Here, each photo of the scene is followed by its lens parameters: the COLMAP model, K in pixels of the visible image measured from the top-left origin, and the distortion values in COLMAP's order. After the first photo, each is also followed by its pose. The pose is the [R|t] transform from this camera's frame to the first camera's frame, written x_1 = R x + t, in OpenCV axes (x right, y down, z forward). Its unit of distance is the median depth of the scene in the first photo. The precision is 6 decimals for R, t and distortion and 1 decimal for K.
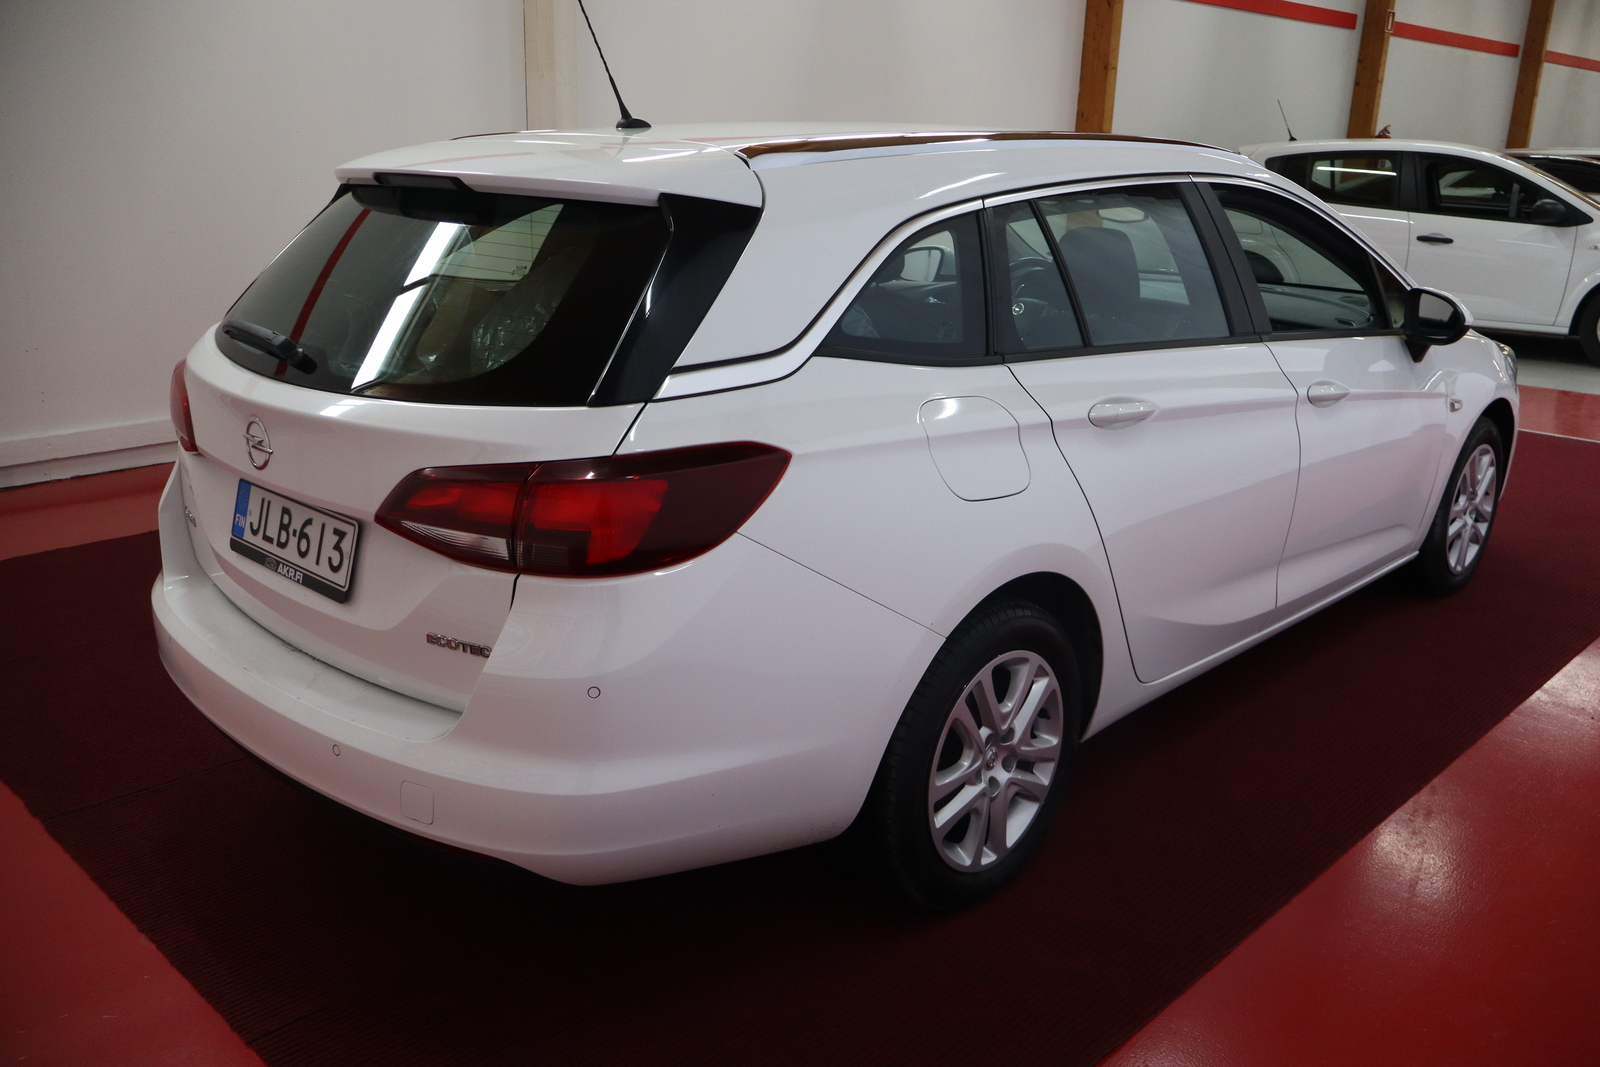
lens RADIAL K [[1328.9, 0, 800.0], [0, 1328.9, 533.5], [0, 0, 1]] dist [-0.010378, 0.004356]
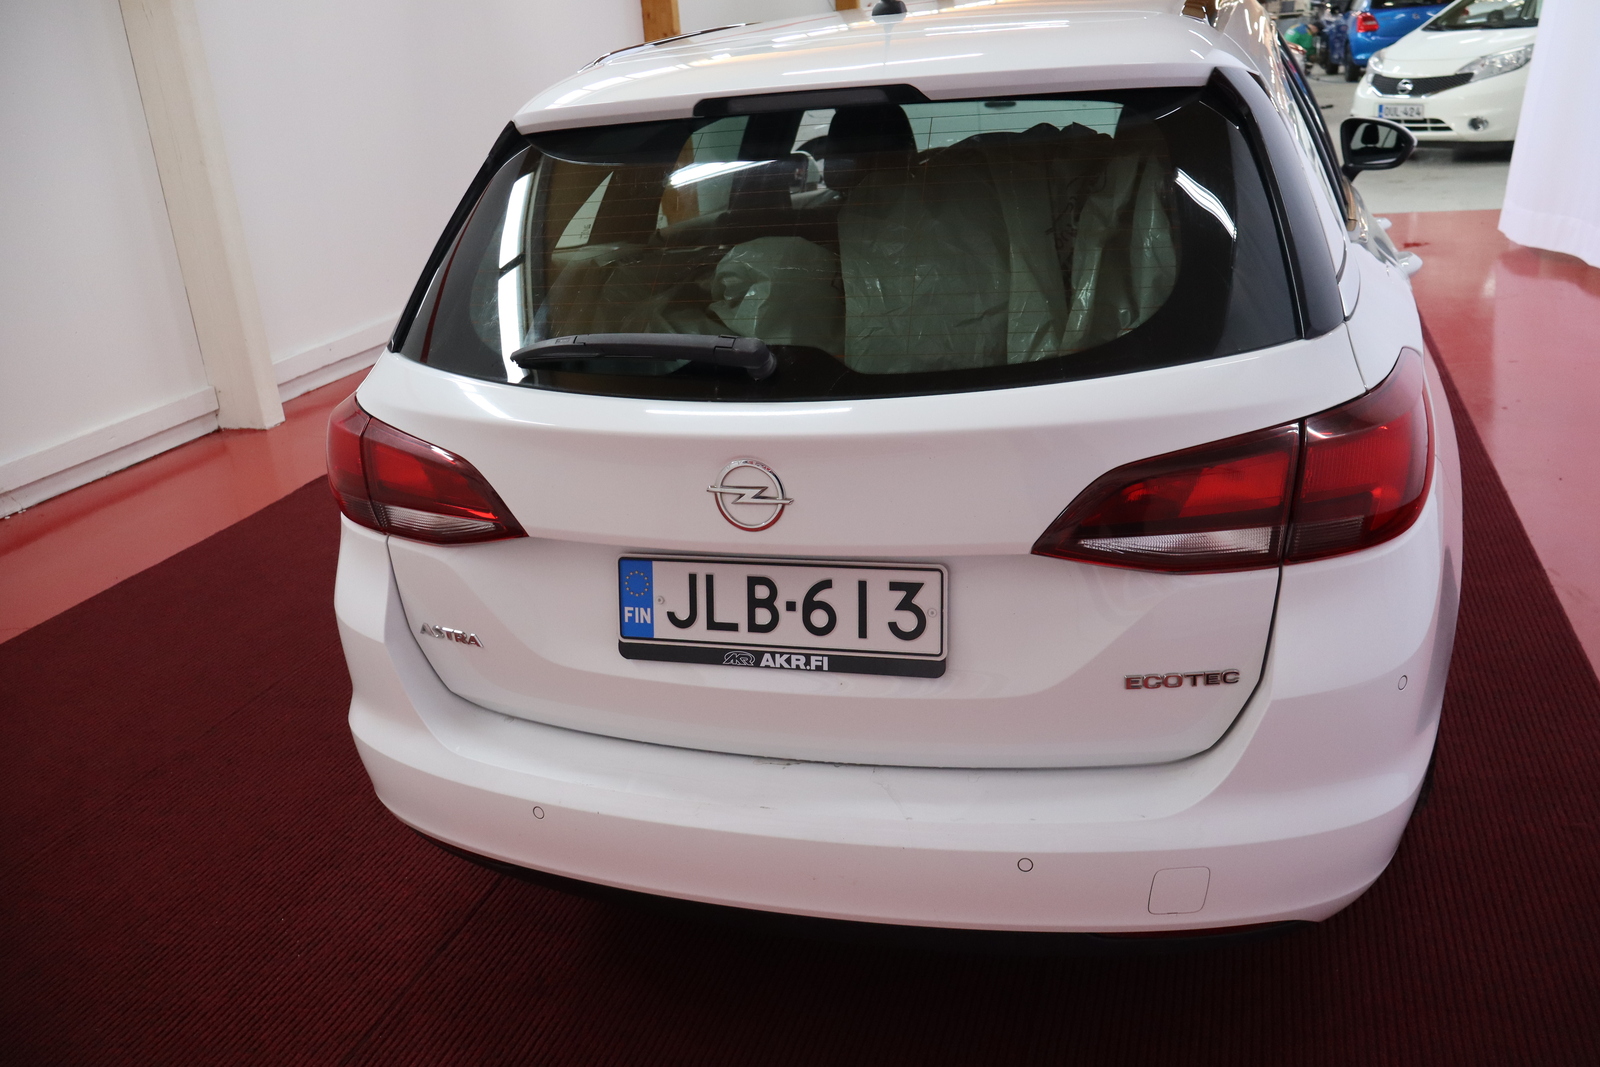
lens RADIAL K [[1328.9, 0, 800.0], [0, 1328.9, 533.5], [0, 0, 1]] dist [-0.010378, 0.004356]
pose [[0.890868, -0.244399, 0.382914, -0.654204], [0.222878, 0.969666, 0.100364, -0.112024], [-0.395828, -0.004068, 0.918316, 0.340516]]
